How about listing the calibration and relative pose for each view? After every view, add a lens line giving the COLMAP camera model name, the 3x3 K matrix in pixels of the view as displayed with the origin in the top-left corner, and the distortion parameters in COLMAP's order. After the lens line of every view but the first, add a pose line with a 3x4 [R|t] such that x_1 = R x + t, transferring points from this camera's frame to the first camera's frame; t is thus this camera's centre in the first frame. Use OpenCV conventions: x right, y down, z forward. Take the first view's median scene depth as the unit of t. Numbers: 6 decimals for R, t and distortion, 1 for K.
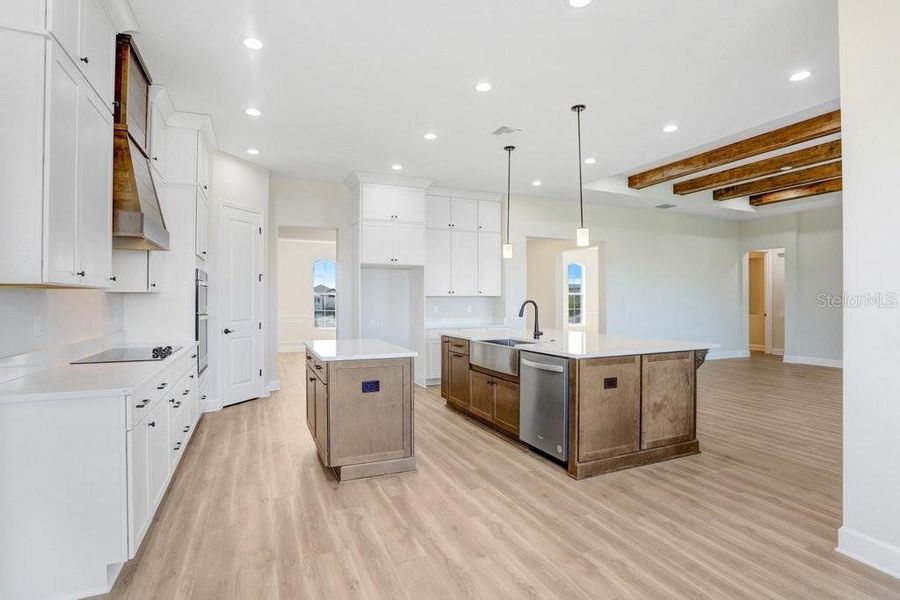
lens RADIAL K [[410.3, 0, 449.7], [0, 410.3, 299.3], [0, 0, 1]] dist [-0.037660, 0.000246]
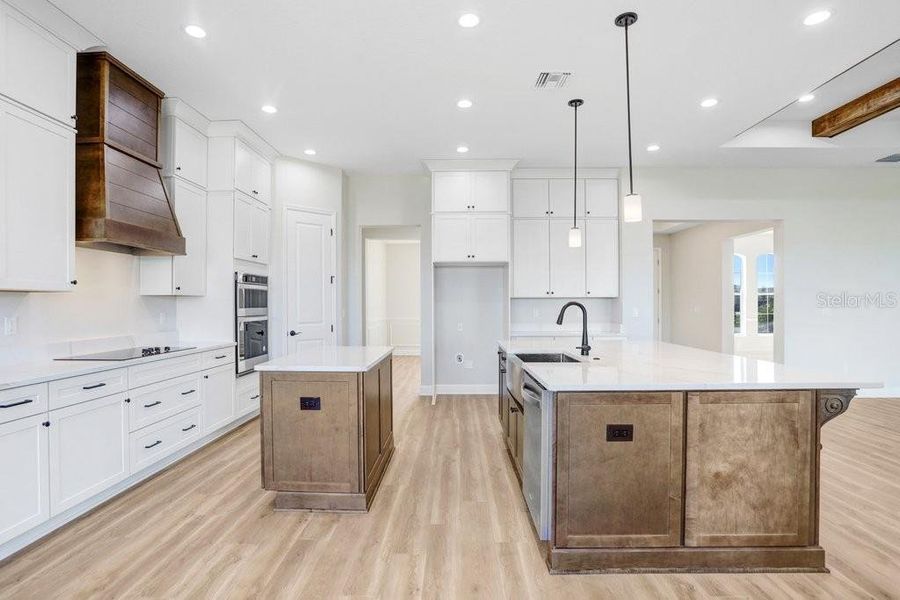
lens RADIAL K [[432.4, 0, 449.9], [0, 432.4, 305.3], [0, 0, 1]] dist [-0.033569, 0.005676]
pose [[0.918808, 0.001802, -0.394700, 0.385057], [0.001295, 0.999970, 0.007580, 0.002446], [0.394702, -0.007476, 0.918779, 0.265193]]
